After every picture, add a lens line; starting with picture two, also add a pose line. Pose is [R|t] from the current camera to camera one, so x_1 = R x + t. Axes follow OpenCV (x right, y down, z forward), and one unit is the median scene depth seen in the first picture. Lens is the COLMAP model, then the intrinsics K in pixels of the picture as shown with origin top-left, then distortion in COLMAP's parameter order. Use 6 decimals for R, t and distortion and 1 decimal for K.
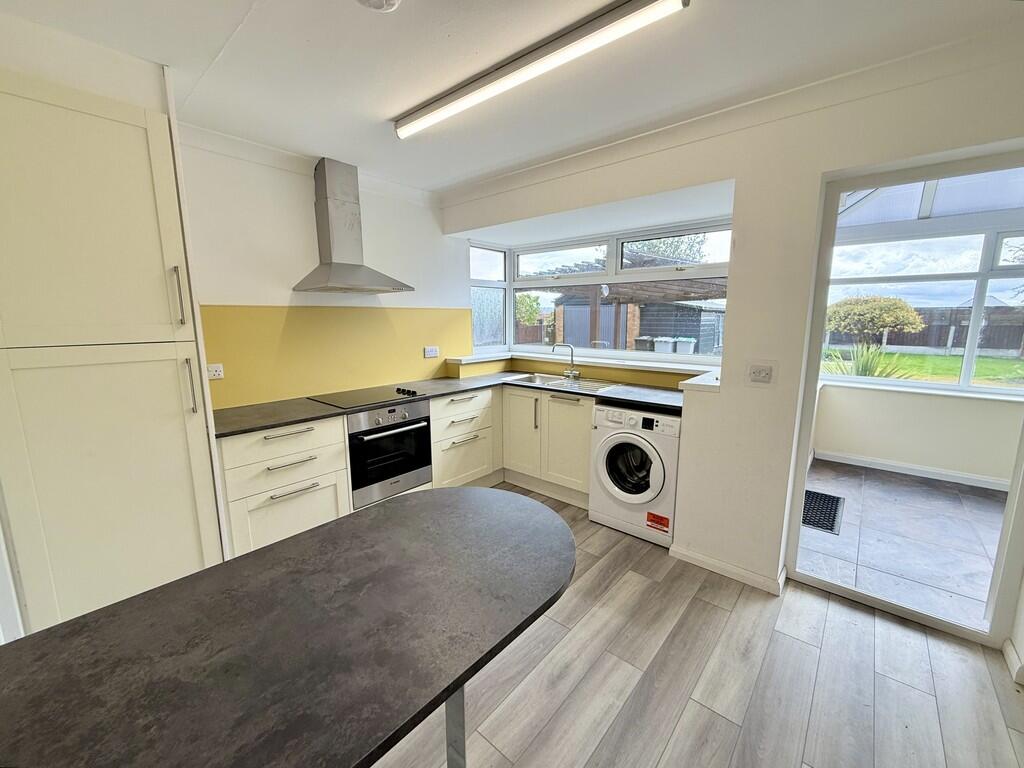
lens RADIAL K [[419.6, 0, 512.7], [0, 419.6, 385.7], [0, 0, 1]] dist [-0.000771, -0.000143]
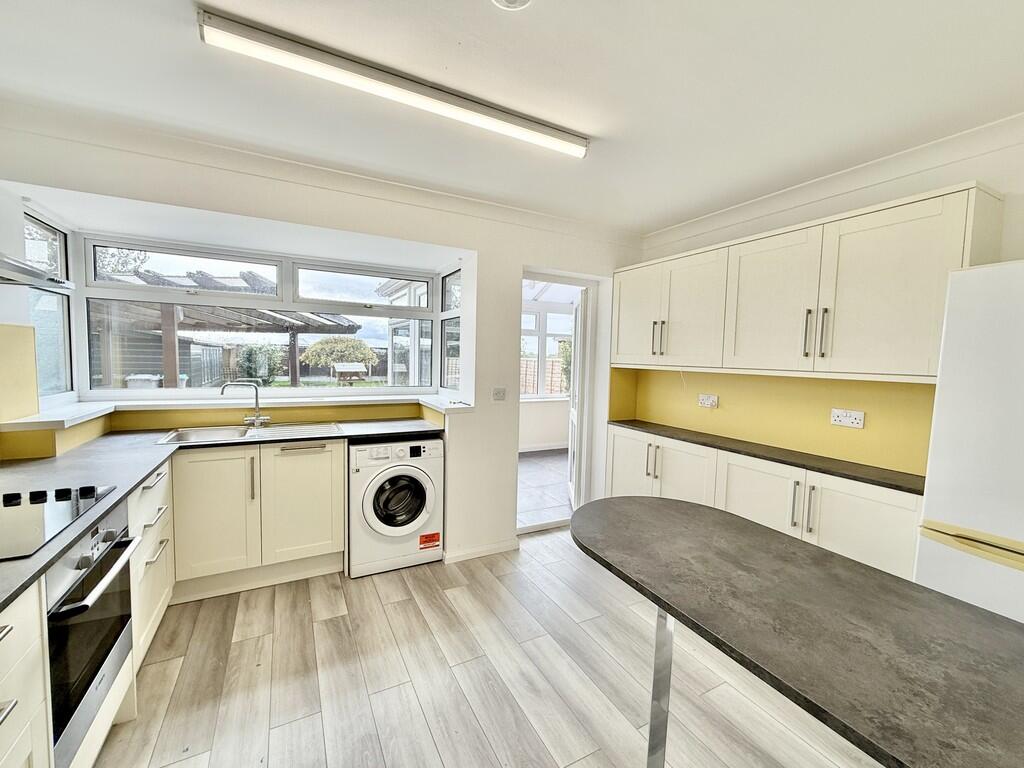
lens RADIAL K [[419.6, 0, 513.4], [0, 419.6, 385.2], [0, 0, 1]] dist [-0.000771, -0.000143]
pose [[0.359718, -0.051754, 0.931625, -0.563103], [0.128807, 0.991655, 0.005354, -0.049150], [-0.924128, 0.118074, 0.363382, 0.363620]]
